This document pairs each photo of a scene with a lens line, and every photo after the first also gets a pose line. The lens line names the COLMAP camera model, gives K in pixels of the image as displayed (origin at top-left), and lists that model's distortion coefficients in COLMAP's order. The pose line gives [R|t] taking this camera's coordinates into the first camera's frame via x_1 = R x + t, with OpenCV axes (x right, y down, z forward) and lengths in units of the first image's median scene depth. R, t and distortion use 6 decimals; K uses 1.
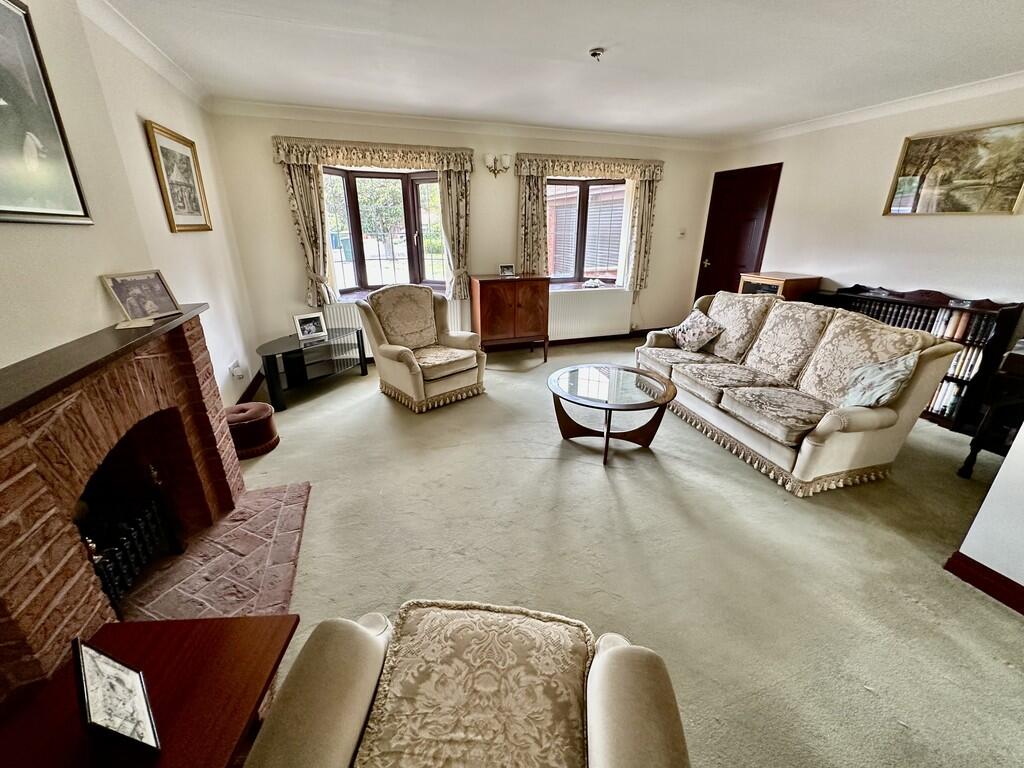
lens RADIAL K [[403.0, 0, 510.4], [0, 403.0, 379.3], [0, 0, 1]] dist [-0.011696, 0.002134]
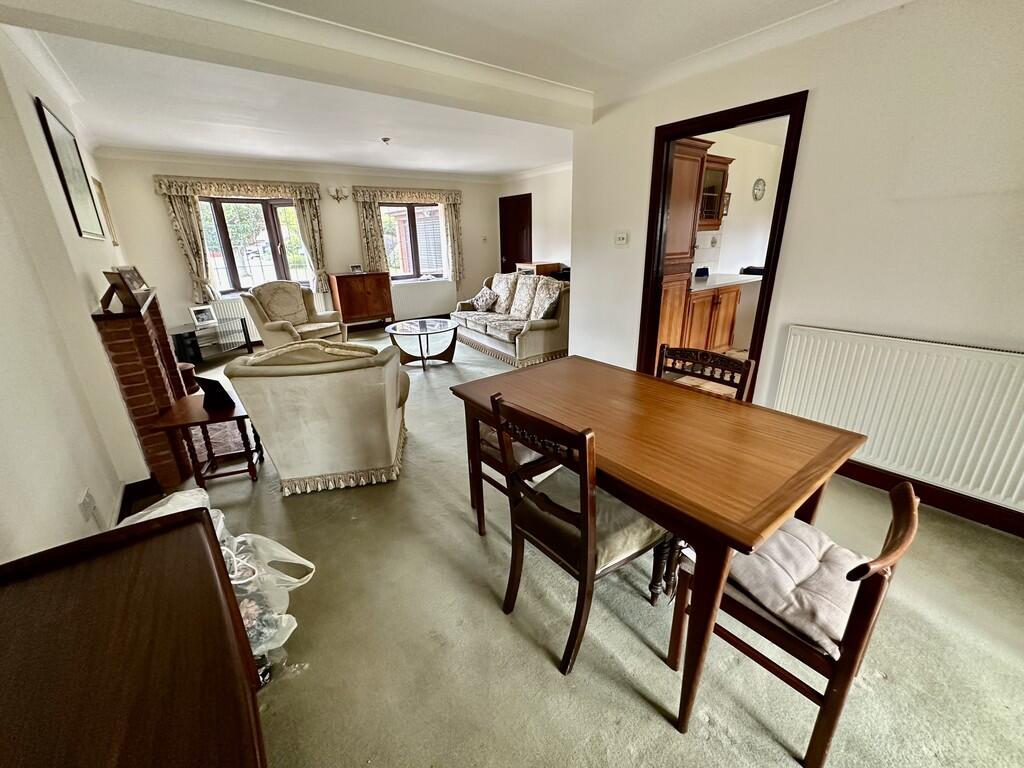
lens RADIAL K [[403.0, 0, 511.1], [0, 403.0, 381.9], [0, 0, 1]] dist [-0.011696, 0.002134]
pose [[0.950159, -0.126446, 0.284972, 0.059835], [0.132158, 0.991228, -0.000821, 0.205182], [-0.282369, 0.038442, 0.958535, -0.510472]]
